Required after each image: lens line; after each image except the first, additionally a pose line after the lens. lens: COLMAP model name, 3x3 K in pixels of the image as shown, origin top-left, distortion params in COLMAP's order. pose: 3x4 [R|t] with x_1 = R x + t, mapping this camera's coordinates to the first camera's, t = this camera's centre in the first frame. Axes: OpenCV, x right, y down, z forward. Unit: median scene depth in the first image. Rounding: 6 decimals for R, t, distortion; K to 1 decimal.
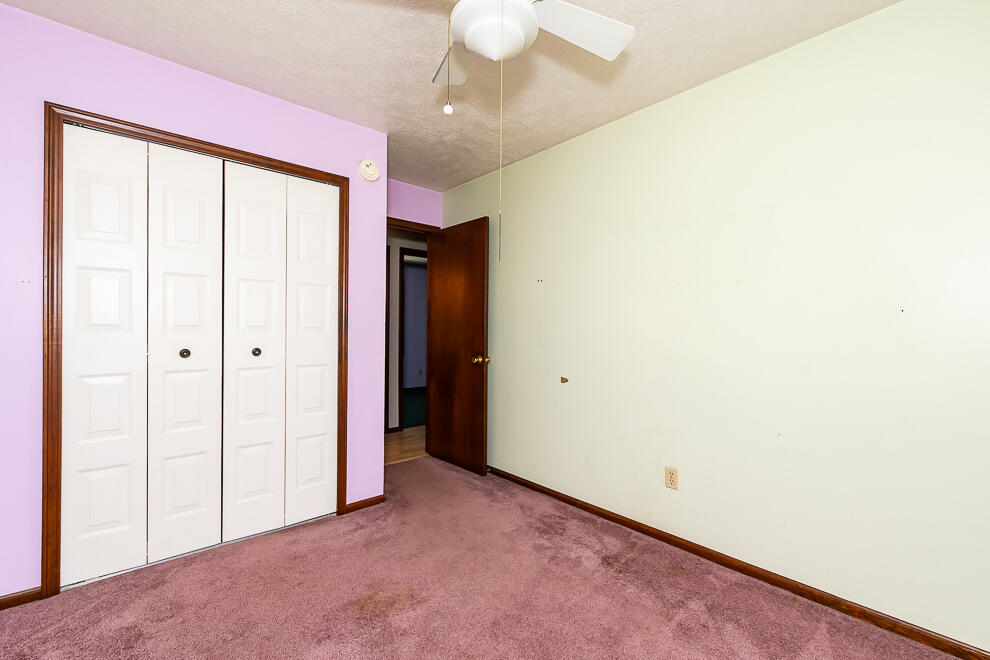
lens RADIAL K [[425.3, 0, 496.4], [0, 425.3, 331.8], [0, 0, 1]] dist [0.004594, -0.001126]
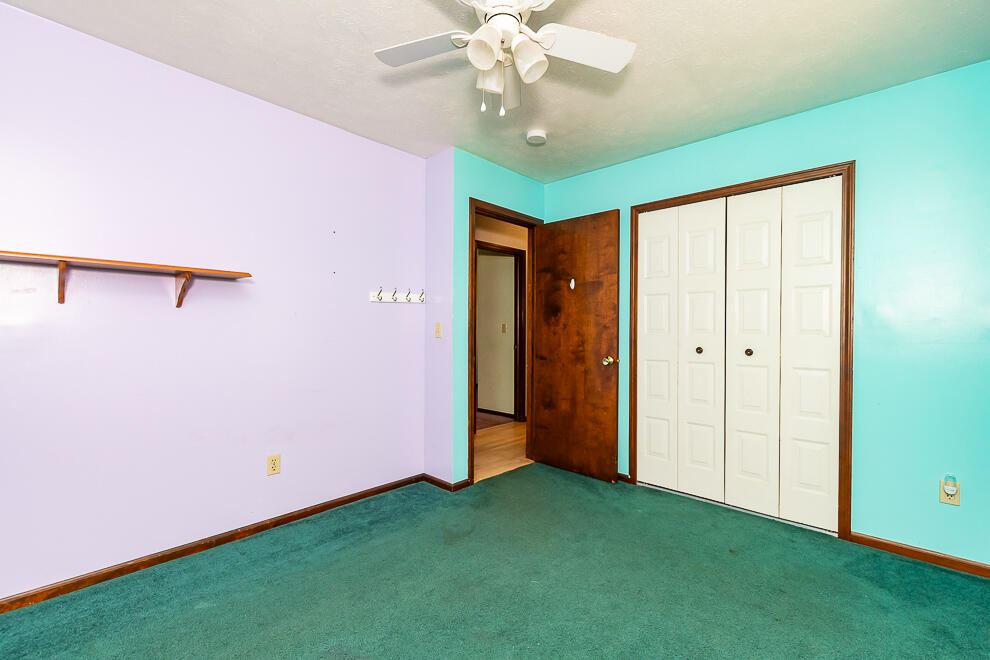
lens RADIAL K [[425.3, 0, 496.4], [0, 425.3, 331.8], [0, 0, 1]] dist [0.004594, -0.001126]
pose [[0.062085, 0.011186, -0.998008, 0.552629], [-0.008469, 0.999907, 0.010680, -0.014568], [0.998035, 0.007789, 0.062174, 0.238838]]
